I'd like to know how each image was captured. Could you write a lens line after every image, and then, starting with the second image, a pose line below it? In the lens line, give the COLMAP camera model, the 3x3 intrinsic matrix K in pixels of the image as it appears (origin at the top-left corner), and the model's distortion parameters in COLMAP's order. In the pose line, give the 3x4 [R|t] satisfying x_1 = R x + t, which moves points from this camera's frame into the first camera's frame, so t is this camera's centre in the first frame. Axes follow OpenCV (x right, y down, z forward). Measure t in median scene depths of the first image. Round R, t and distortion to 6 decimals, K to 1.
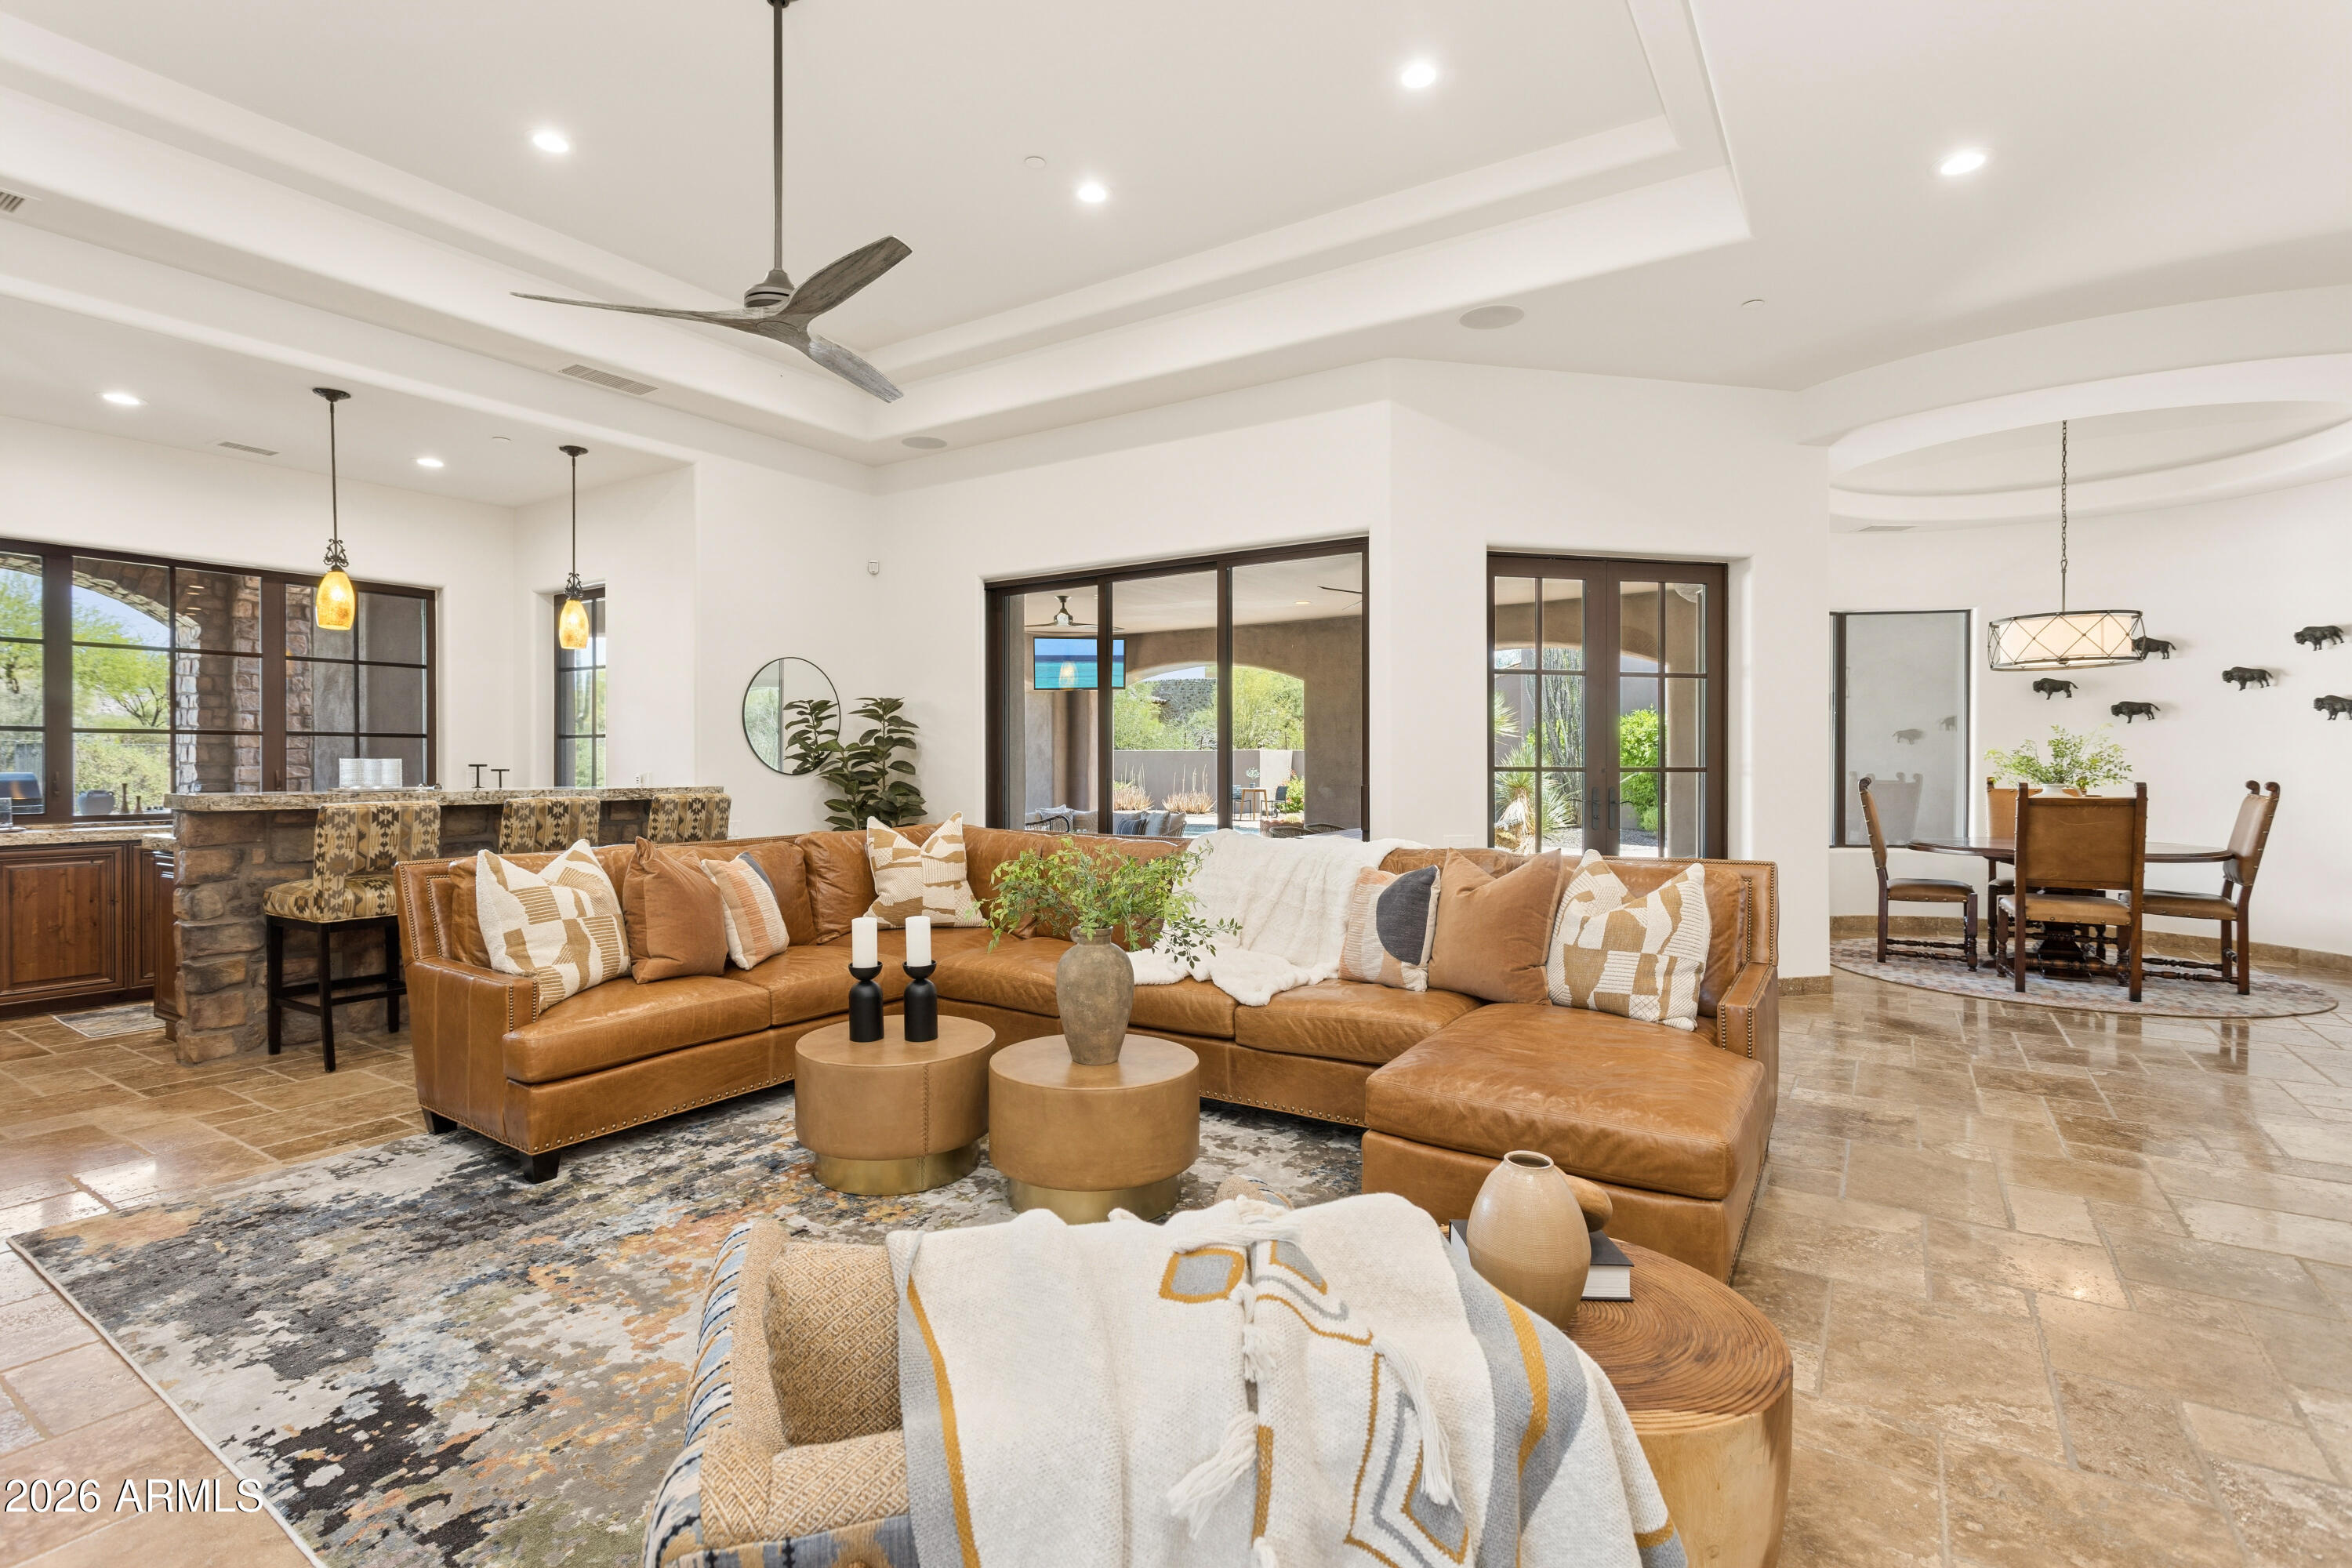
lens RADIAL K [[1102.6, 0, 1170.8], [0, 1102.6, 772.1], [0, 0, 1]] dist [0.002530, 0.000711]
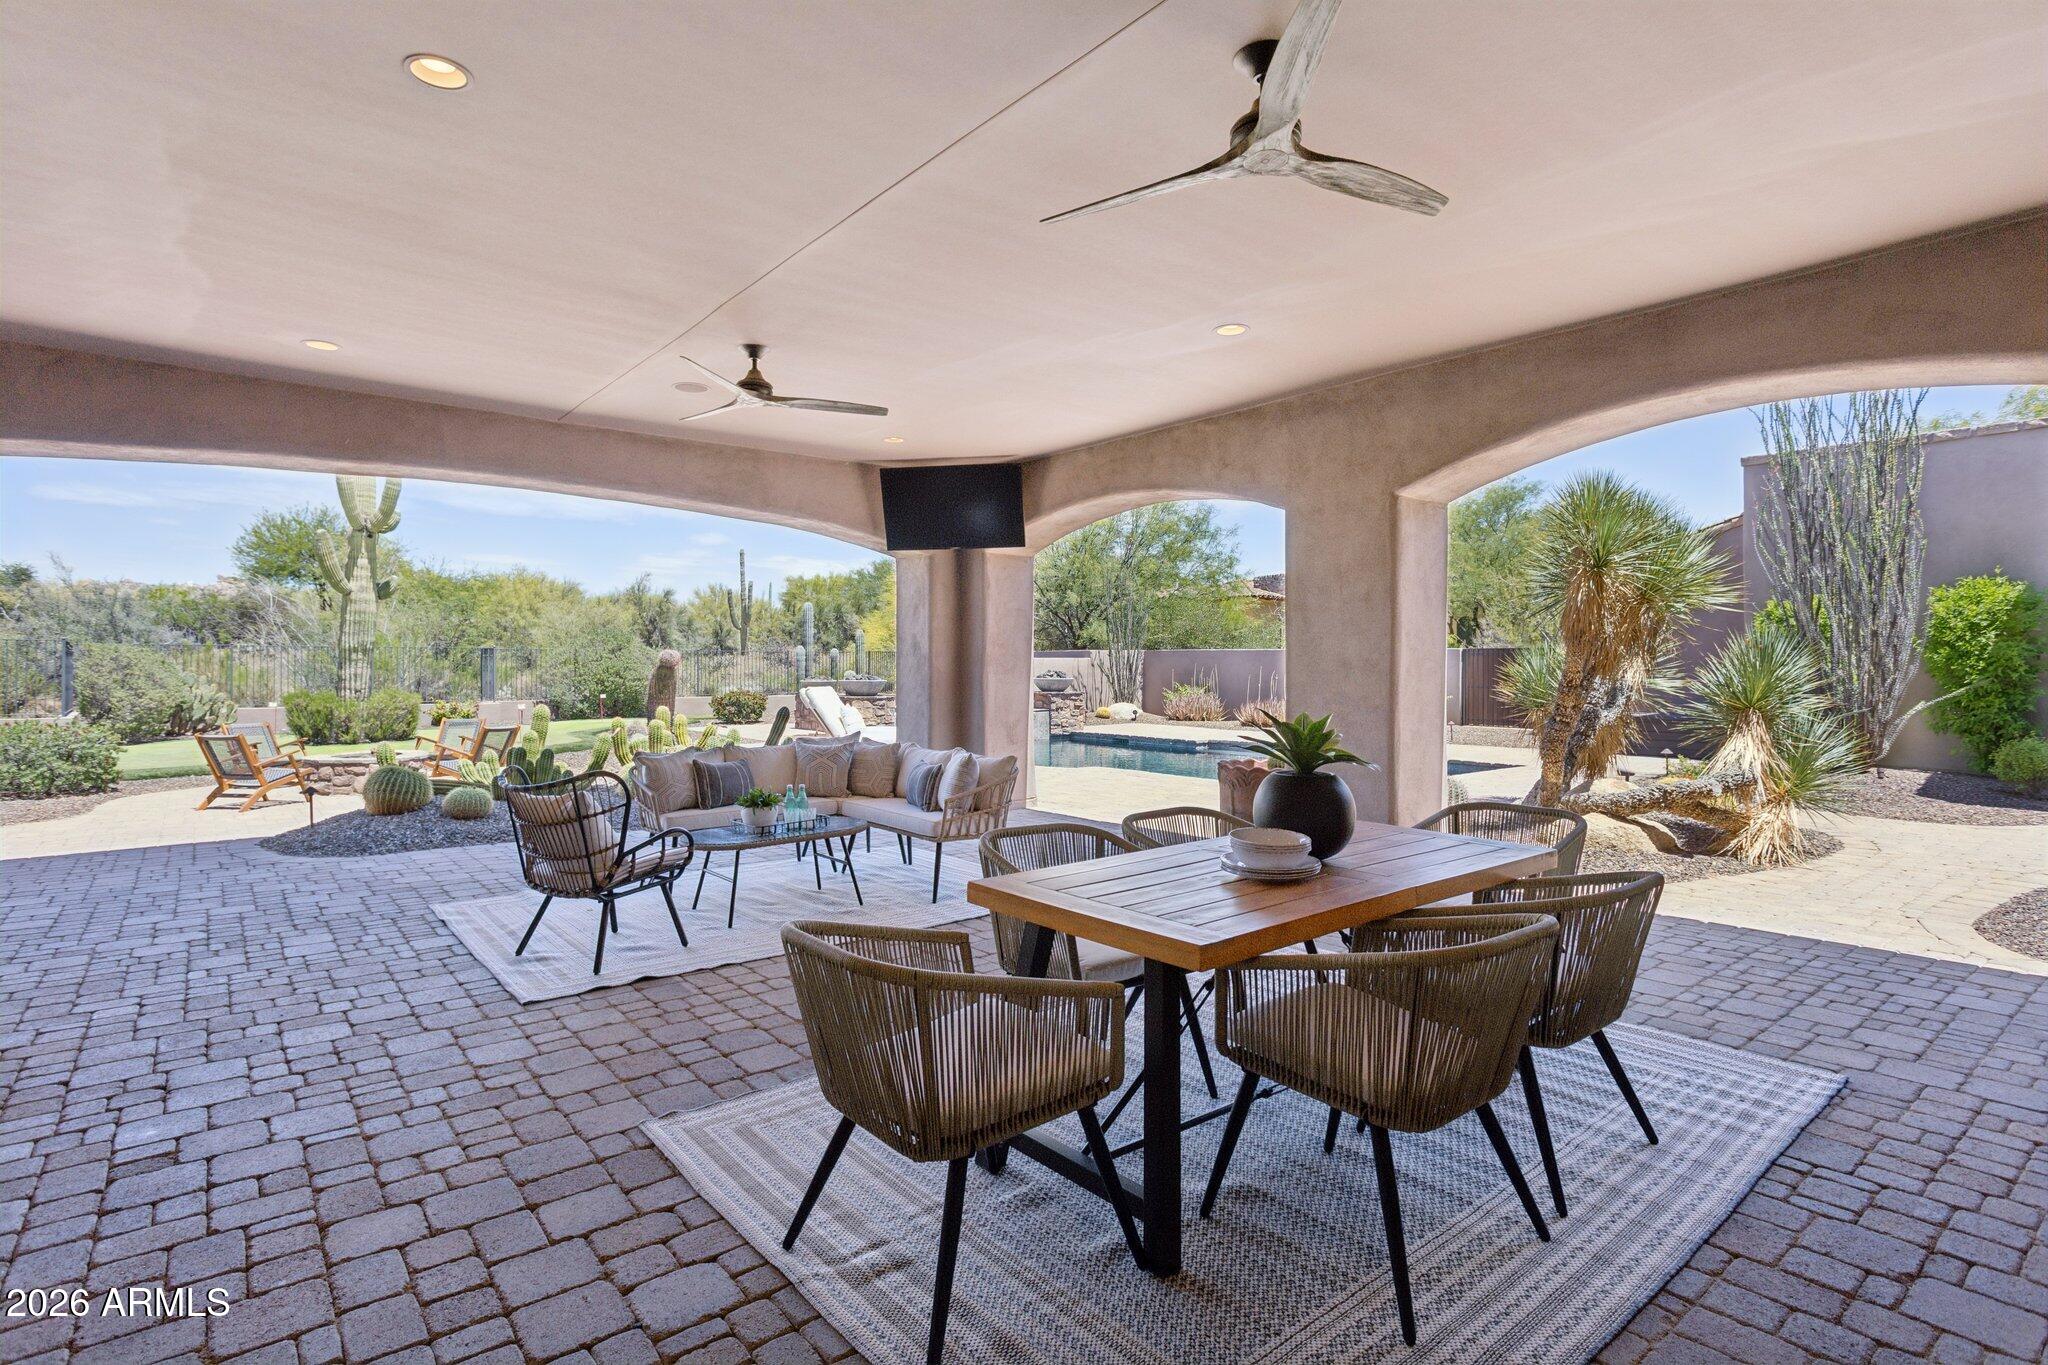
lens RADIAL K [[1024.4, 0, 1027.8], [0, 1024.4, 674.9], [0, 0, 1]] dist [-0.006868, 0.001731]
pose [[0.955971, 0.005122, -0.293416, 0.373273], [-0.004995, 0.999987, 0.001184, -0.004103], [0.293419, 0.000334, 0.955984, 1.224765]]
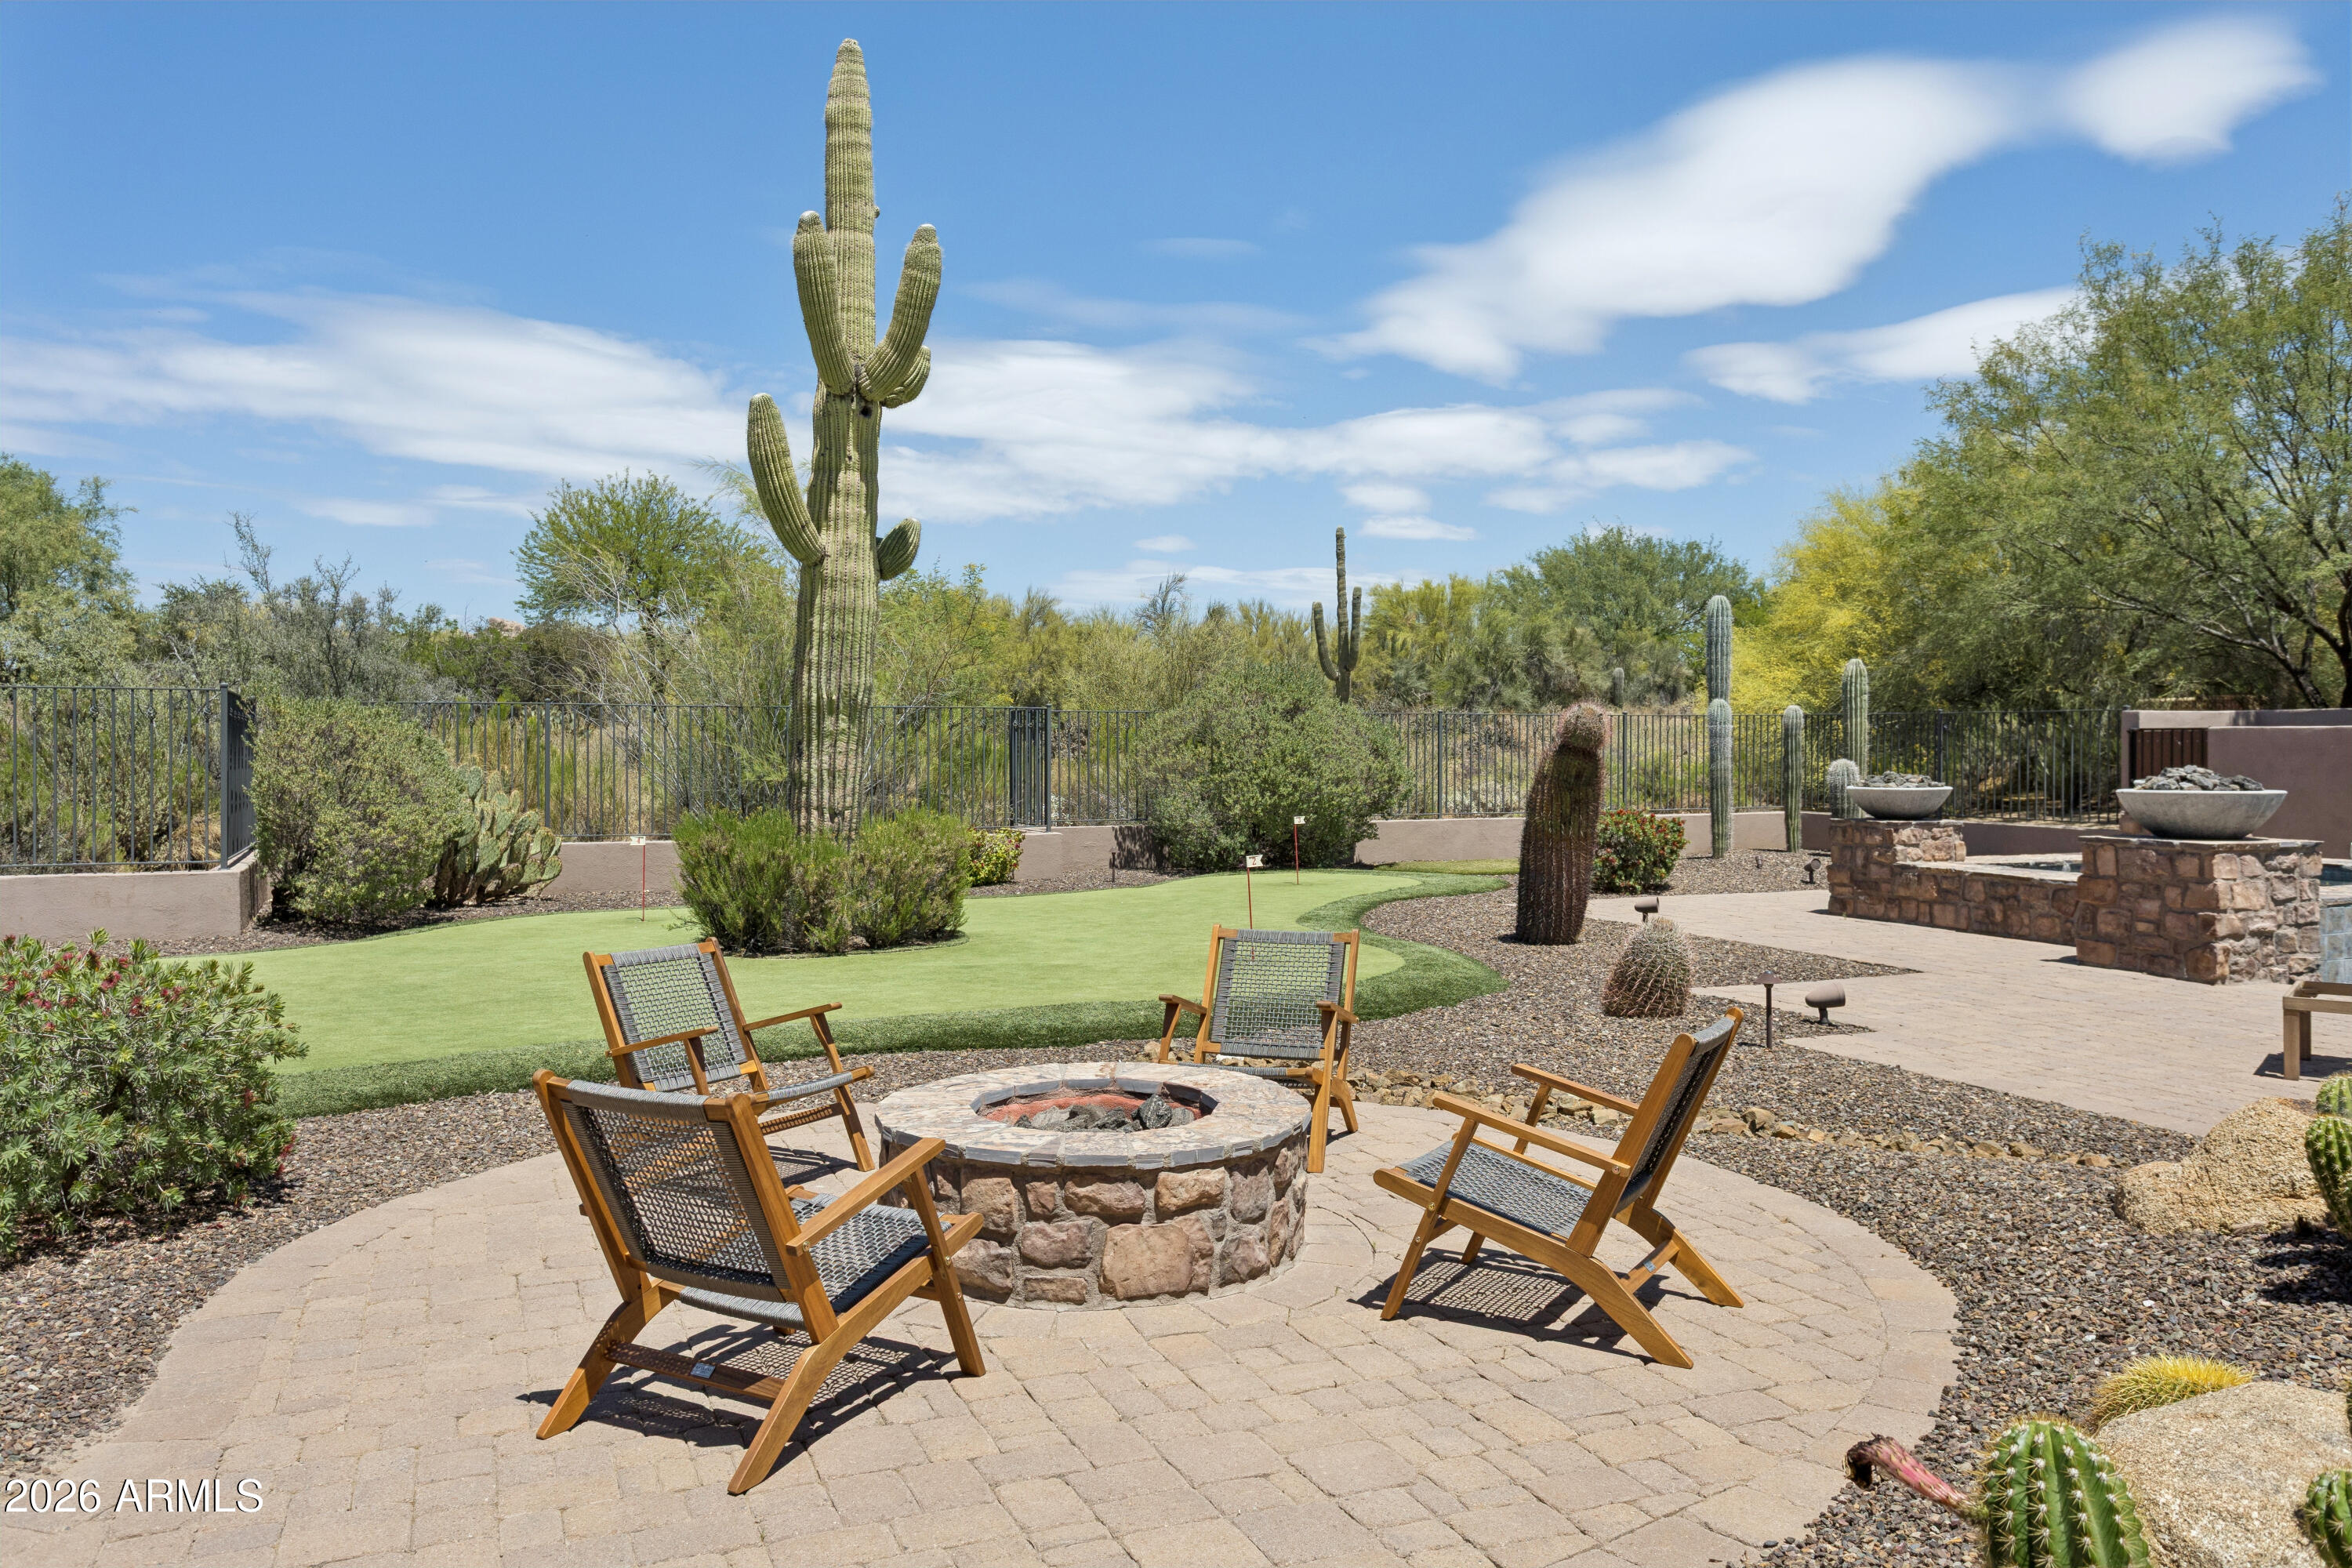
lens RADIAL K [[1757.6, 0, 1173.6], [0, 1757.6, 783.3], [0, 0, 1]] dist [0.000820, 0.002296]
pose [[0.826598, 0.012803, -0.562648, -0.987242], [-0.006441, 0.999891, 0.013289, -0.006879], [0.562757, -0.007360, 0.826590, 2.102600]]
